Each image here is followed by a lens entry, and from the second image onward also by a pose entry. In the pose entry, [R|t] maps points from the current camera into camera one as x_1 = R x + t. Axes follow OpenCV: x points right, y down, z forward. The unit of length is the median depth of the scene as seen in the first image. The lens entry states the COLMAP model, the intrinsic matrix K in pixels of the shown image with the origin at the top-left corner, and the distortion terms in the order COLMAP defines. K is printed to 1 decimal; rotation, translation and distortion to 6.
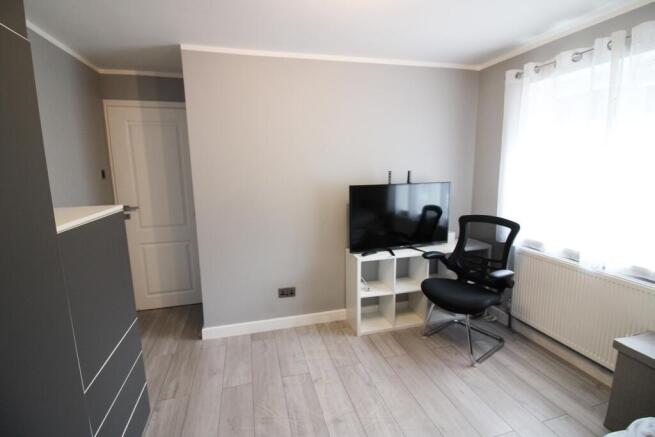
lens RADIAL K [[304.3, 0, 327.3], [0, 304.3, 215.0], [0, 0, 1]] dist [0.000544, -0.012379]
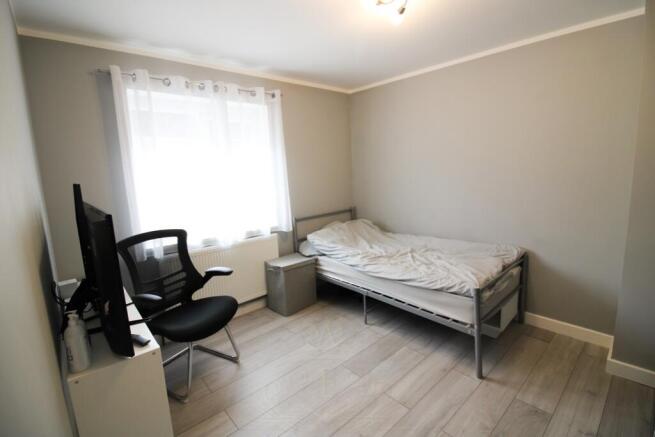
lens RADIAL K [[304.3, 0, 327.3], [0, 304.3, 215.0], [0, 0, 1]] dist [0.000544, -0.012379]
pose [[-0.451301, -0.105579, 0.886104, -0.517070], [0.180713, 0.961589, 0.206612, -0.146652], [-0.873882, 0.253375, -0.414887, 1.007080]]
